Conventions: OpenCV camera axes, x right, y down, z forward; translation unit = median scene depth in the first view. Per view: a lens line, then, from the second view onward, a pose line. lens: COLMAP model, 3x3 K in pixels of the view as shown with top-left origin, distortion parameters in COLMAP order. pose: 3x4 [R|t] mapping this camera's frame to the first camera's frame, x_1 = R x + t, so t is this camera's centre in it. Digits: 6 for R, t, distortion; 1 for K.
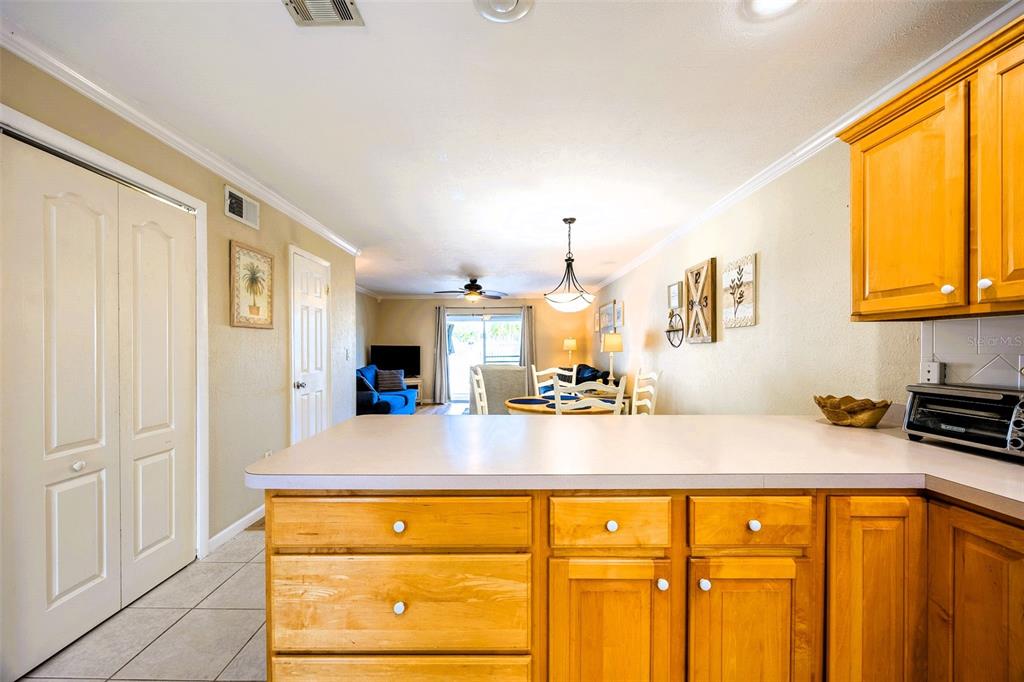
lens RADIAL K [[398.2, 0, 509.0], [0, 398.2, 350.7], [0, 0, 1]] dist [-0.001614, -0.000049]
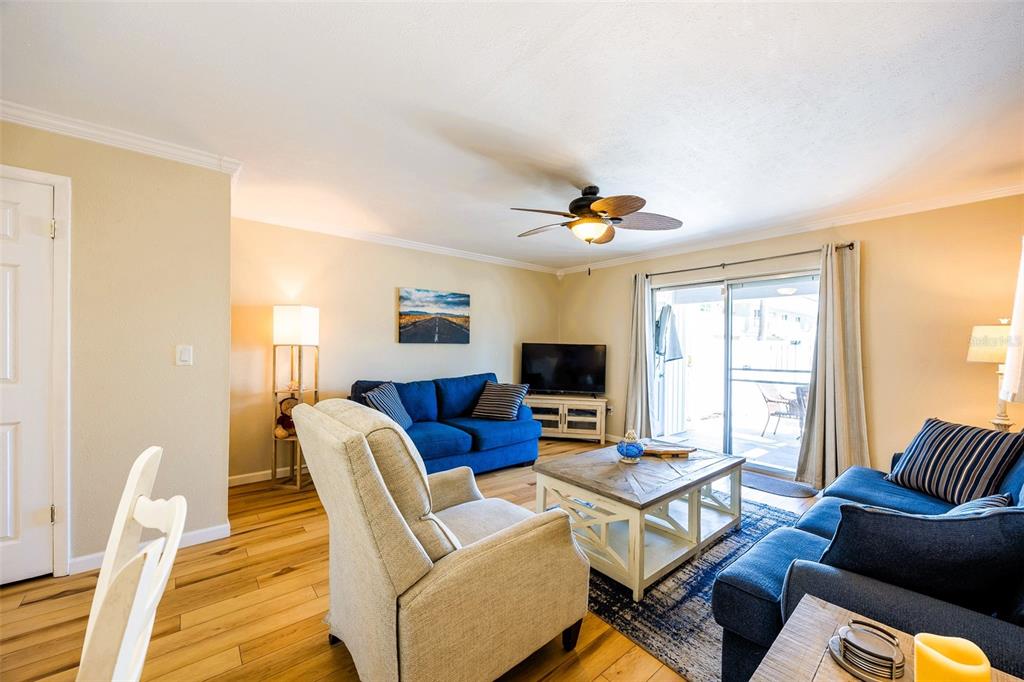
lens RADIAL K [[398.2, 0, 509.0], [0, 398.2, 350.7], [0, 0, 1]] dist [-0.001614, -0.000049]
pose [[0.624555, 0.018021, -0.780773, 0.301304], [-0.016252, 0.999817, 0.010077, -0.013387], [0.780812, 0.006396, 0.624734, 1.005152]]
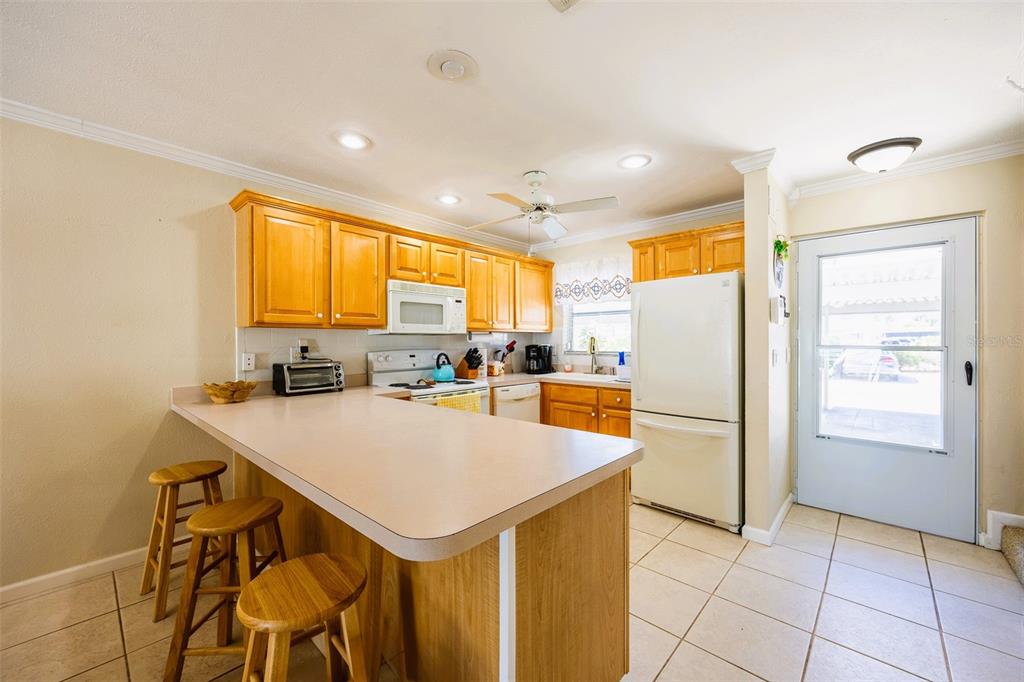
lens RADIAL K [[399.3, 0, 502.5], [0, 399.3, 337.0], [0, 0, 1]] dist [-0.002237, -0.000227]
pose [[-0.721630, 0.013221, 0.692153, -0.294368], [0.012761, 0.999902, -0.005795, -0.005361], [-0.692162, 0.004651, -0.721728, 0.535349]]
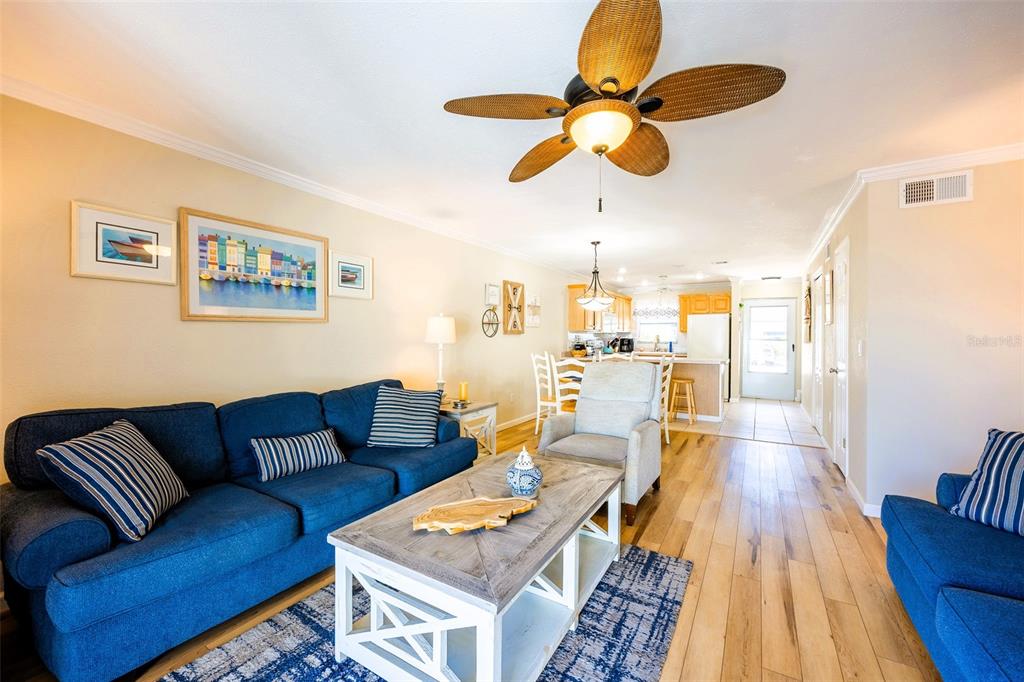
lens RADIAL K [[403.8, 0, 512.6], [0, 403.8, 335.6], [0, 0, 1]] dist [-0.000563, -0.000031]
pose [[-0.849362, 0.002498, 0.527805, -0.267089], [0.004965, 0.999982, 0.003257, -0.015401], [-0.527787, 0.005387, -0.849360, 1.872395]]
